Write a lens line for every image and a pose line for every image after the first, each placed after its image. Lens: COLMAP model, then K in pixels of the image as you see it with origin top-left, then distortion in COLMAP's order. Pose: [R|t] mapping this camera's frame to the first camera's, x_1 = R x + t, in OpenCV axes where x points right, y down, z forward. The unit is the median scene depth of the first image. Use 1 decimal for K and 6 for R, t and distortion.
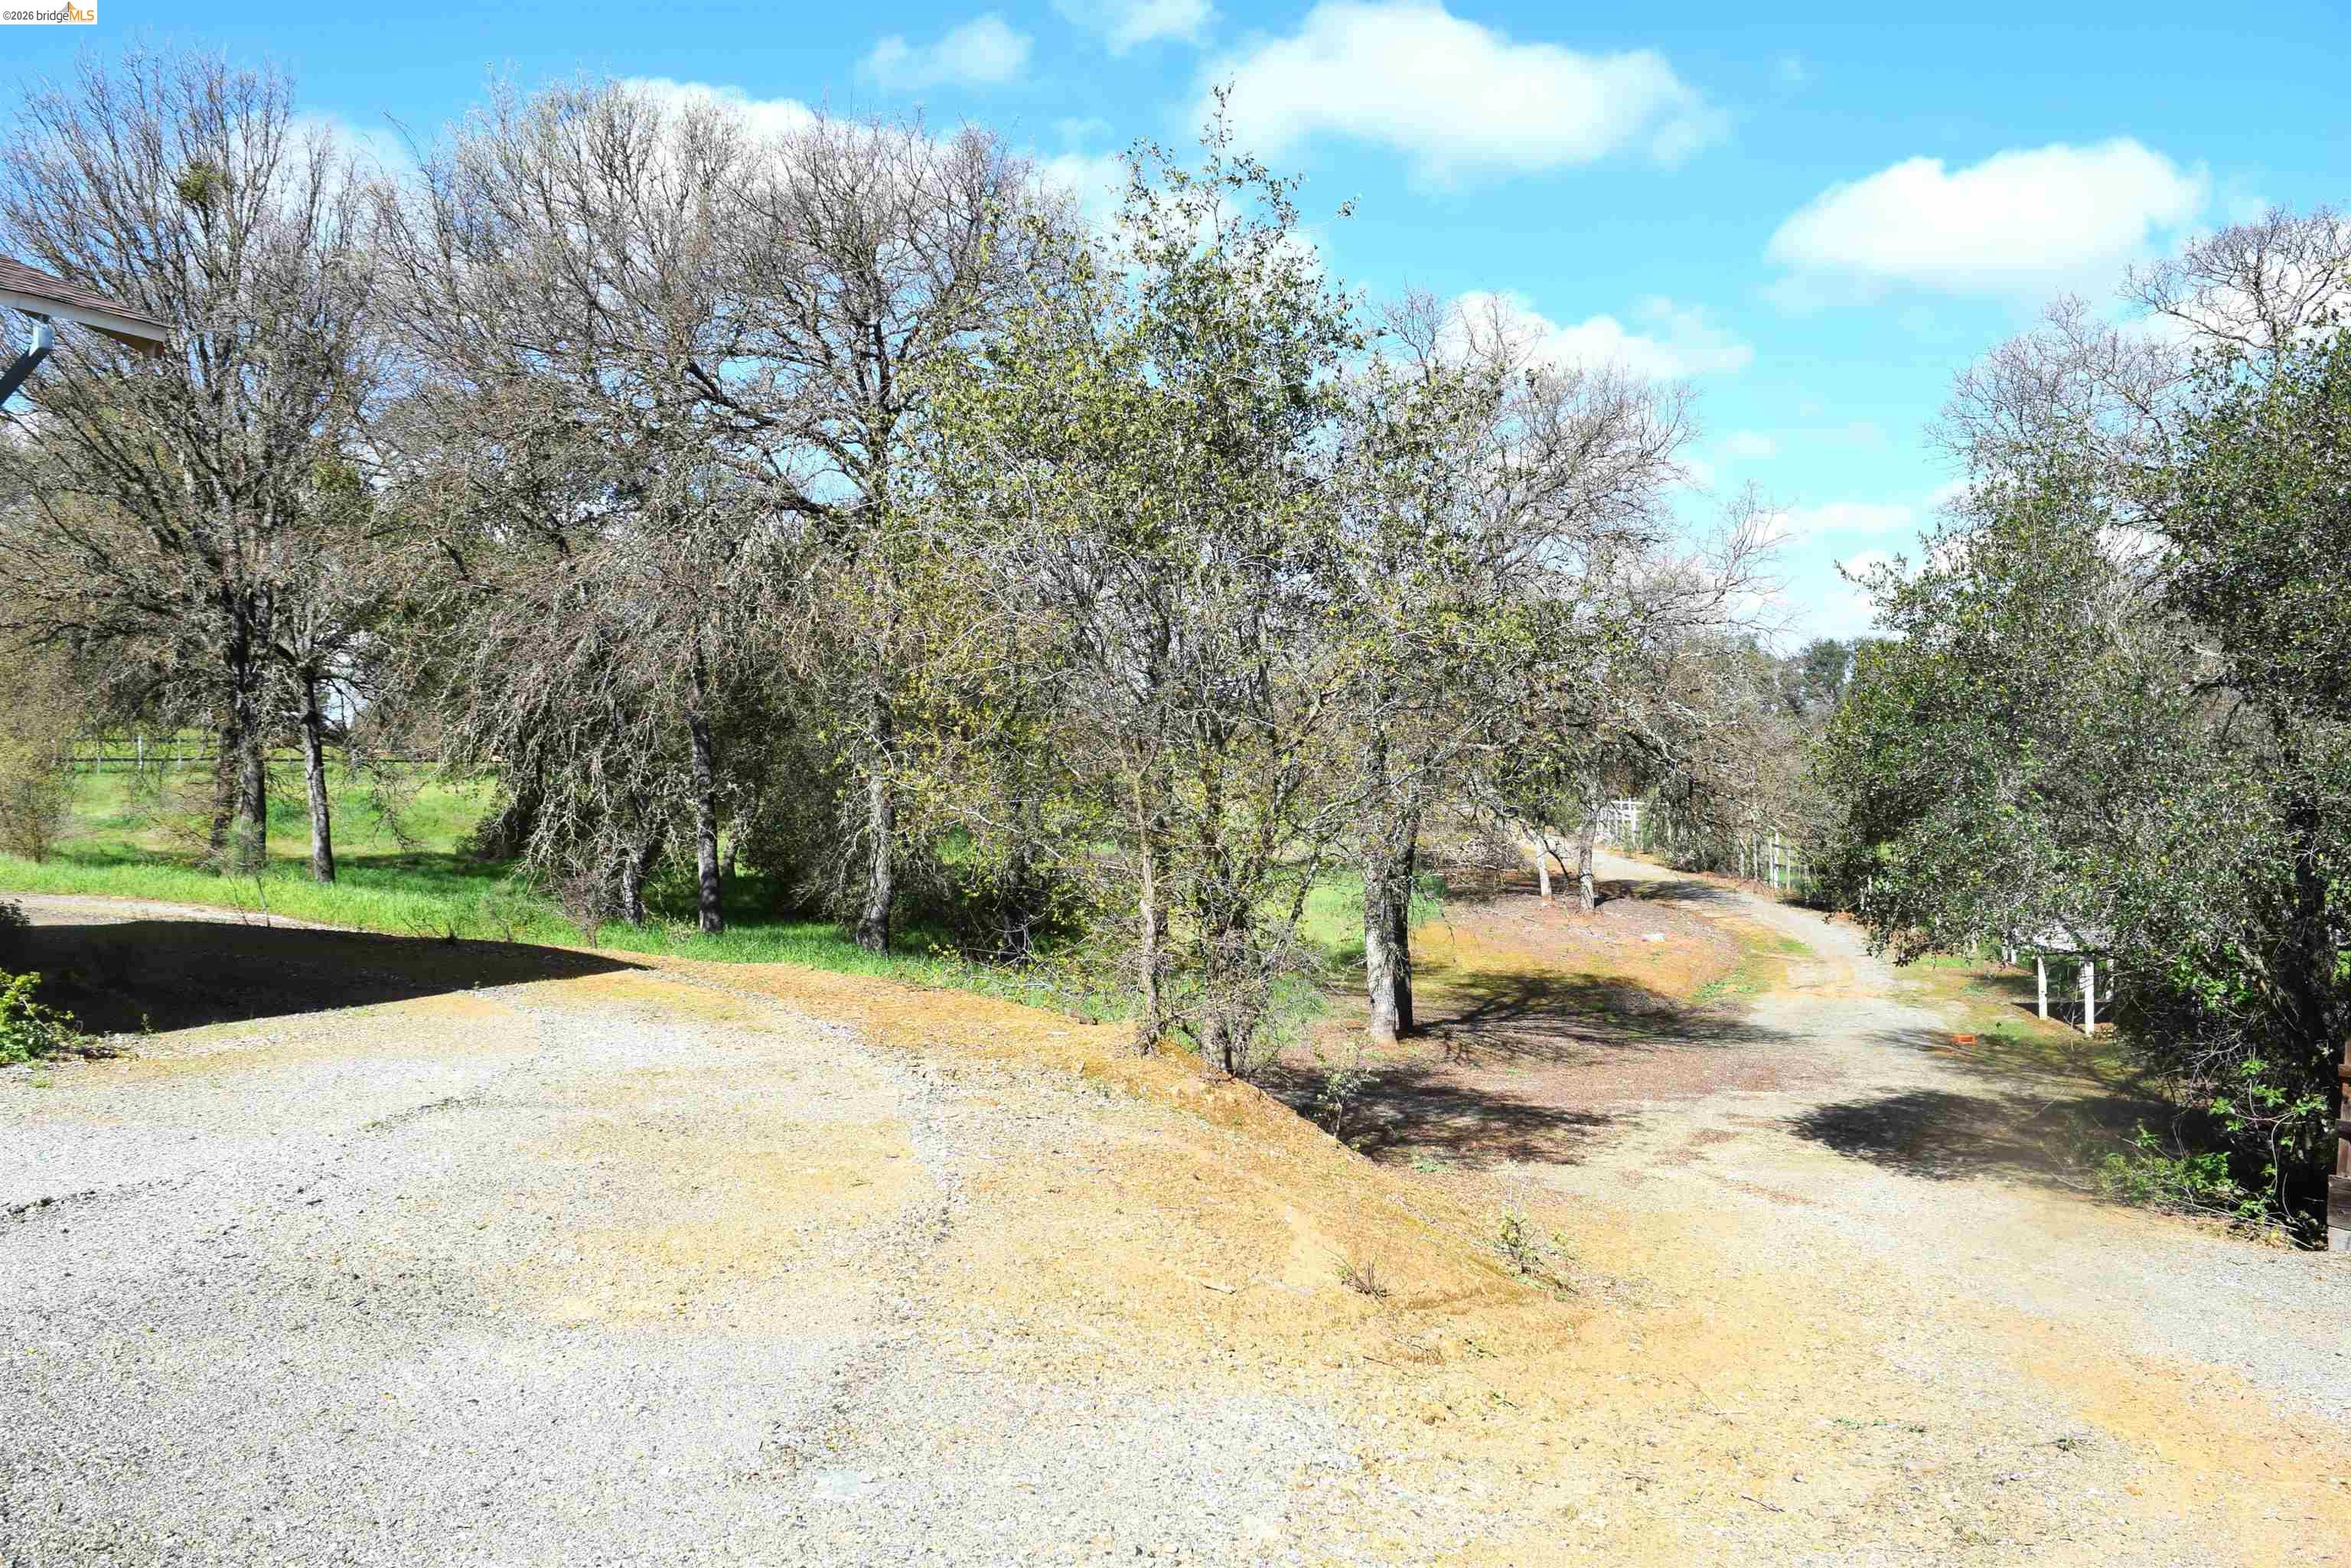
lens RADIAL K [[1846.5, 0, 1185.4], [0, 1846.5, 786.0], [0, 0, 1]] dist [-0.097648, 0.024258]
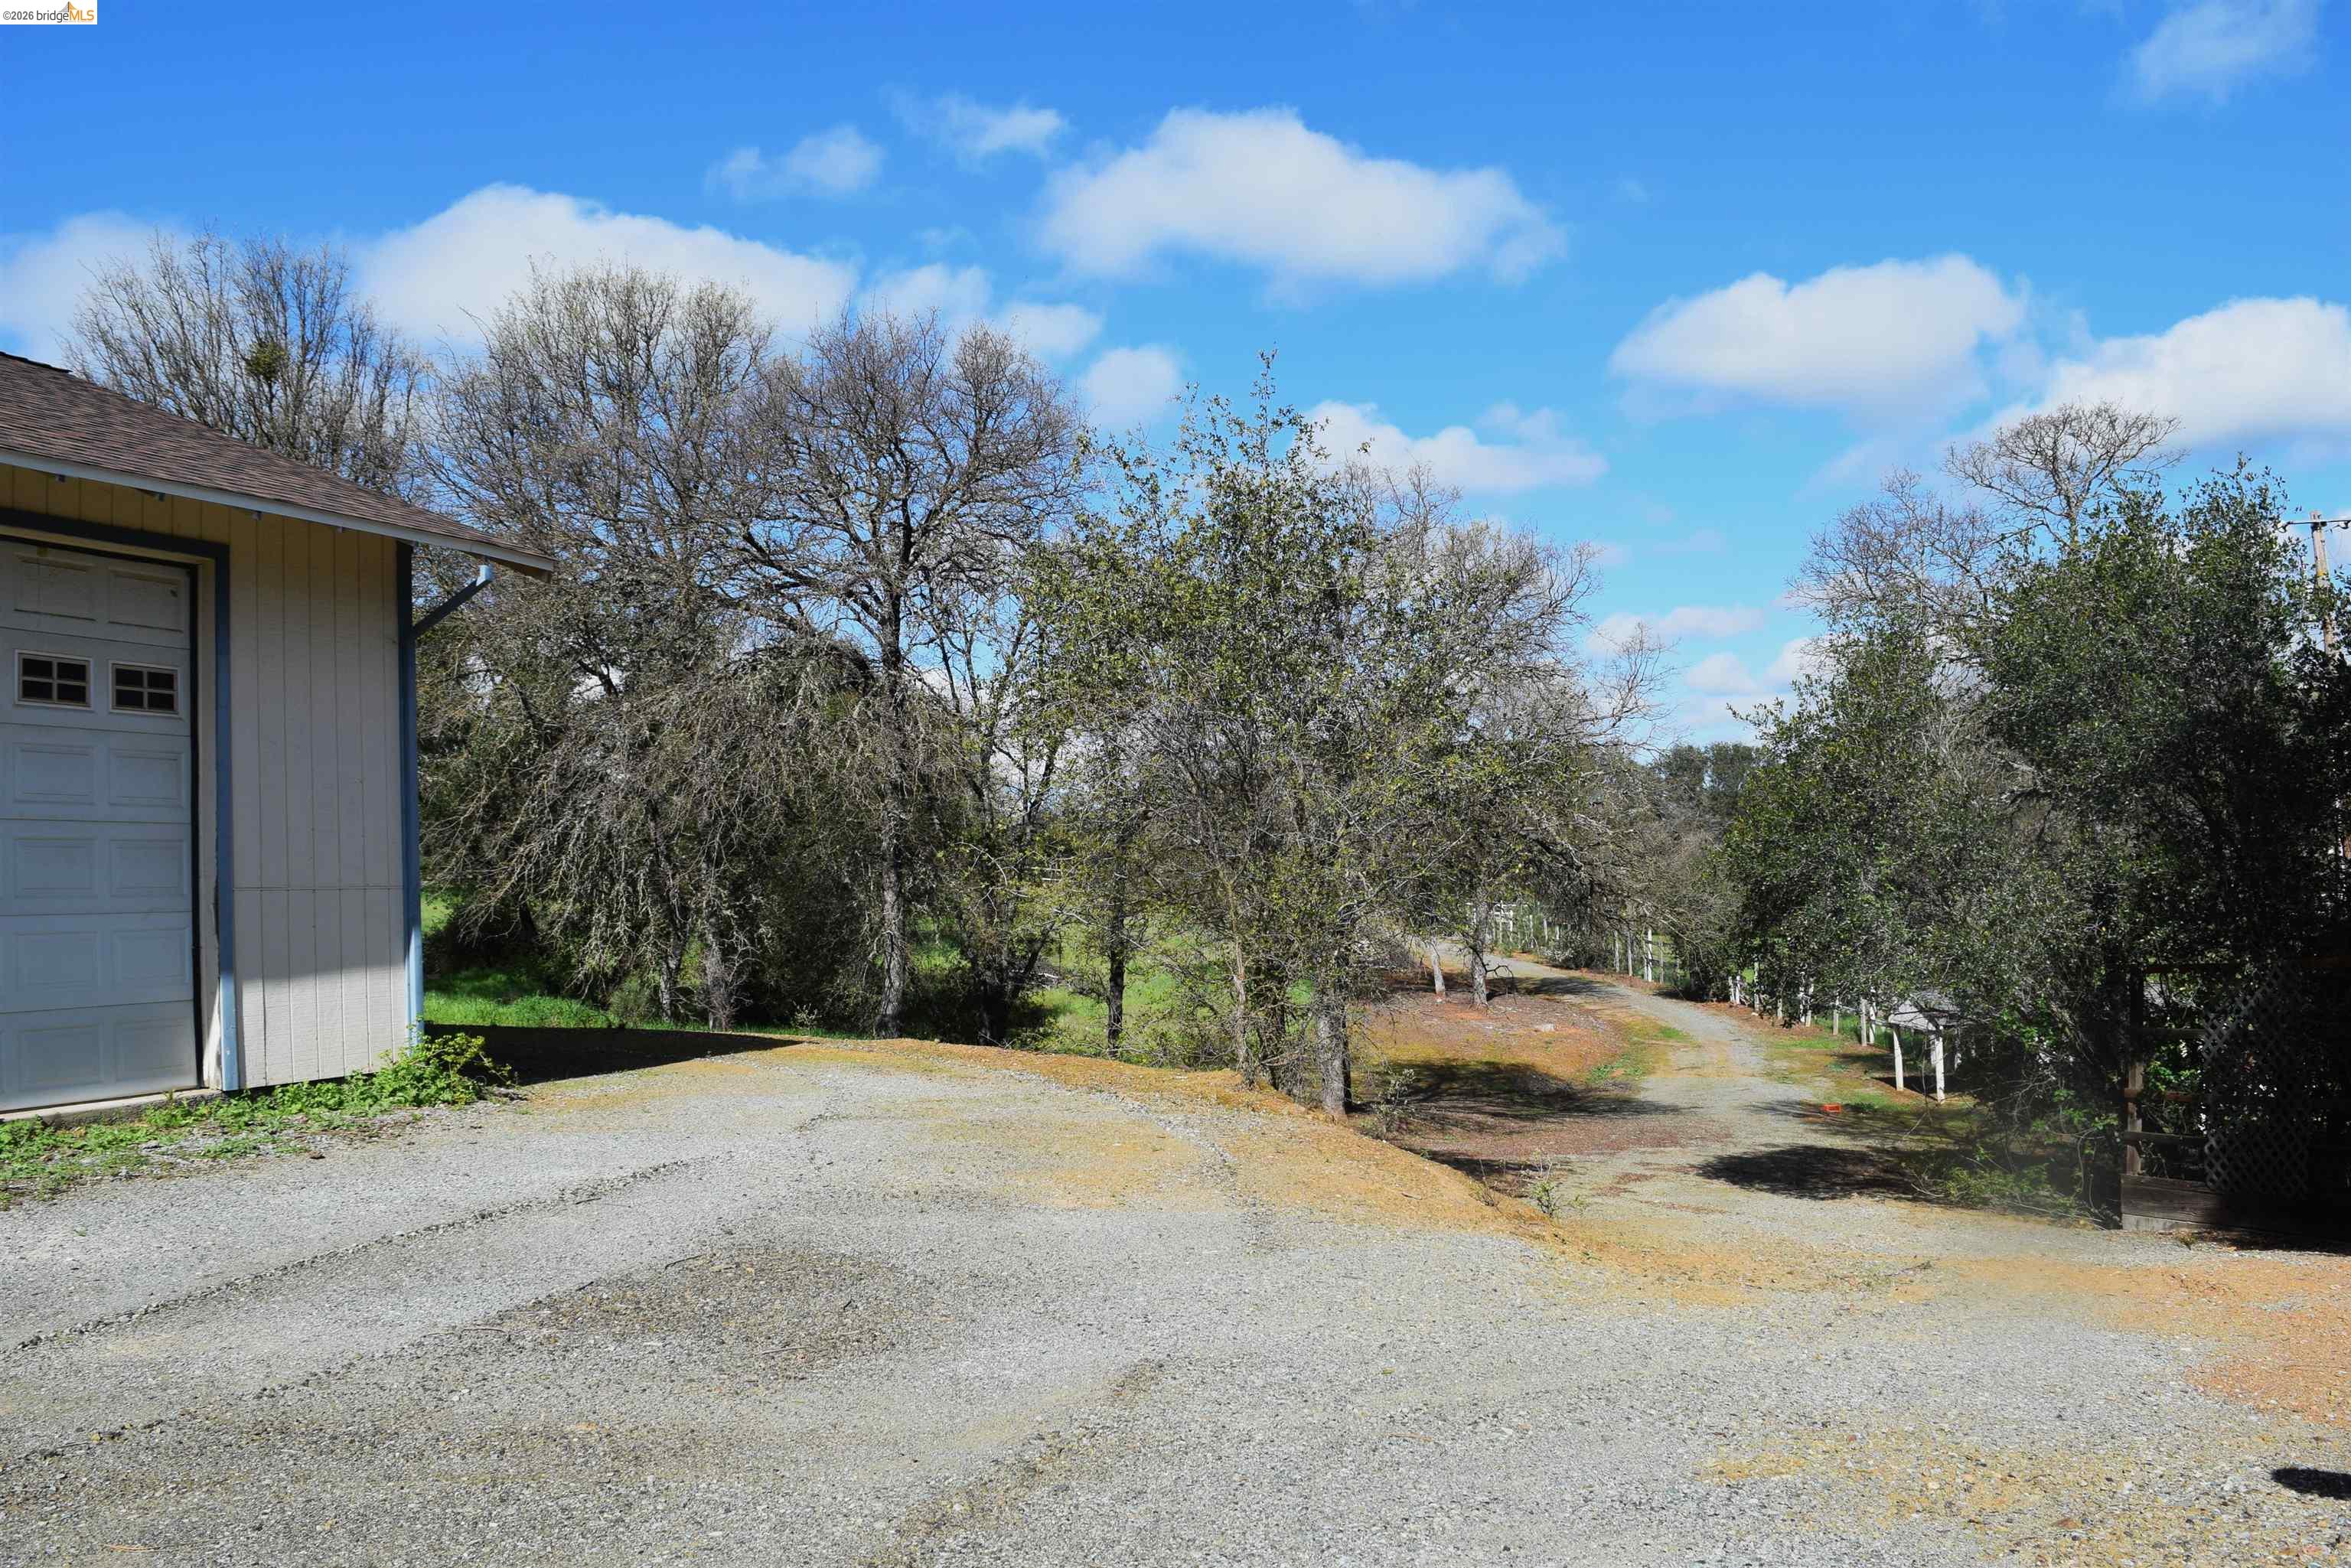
lens RADIAL K [[1846.5, 0, 1185.4], [0, 1846.5, 786.0], [0, 0, 1]] dist [-0.097648, 0.024258]
pose [[0.997230, -0.010437, 0.073644, -0.076757], [0.014772, 0.998174, -0.058565, 0.001203], [-0.072898, 0.059491, 0.995564, -0.159141]]
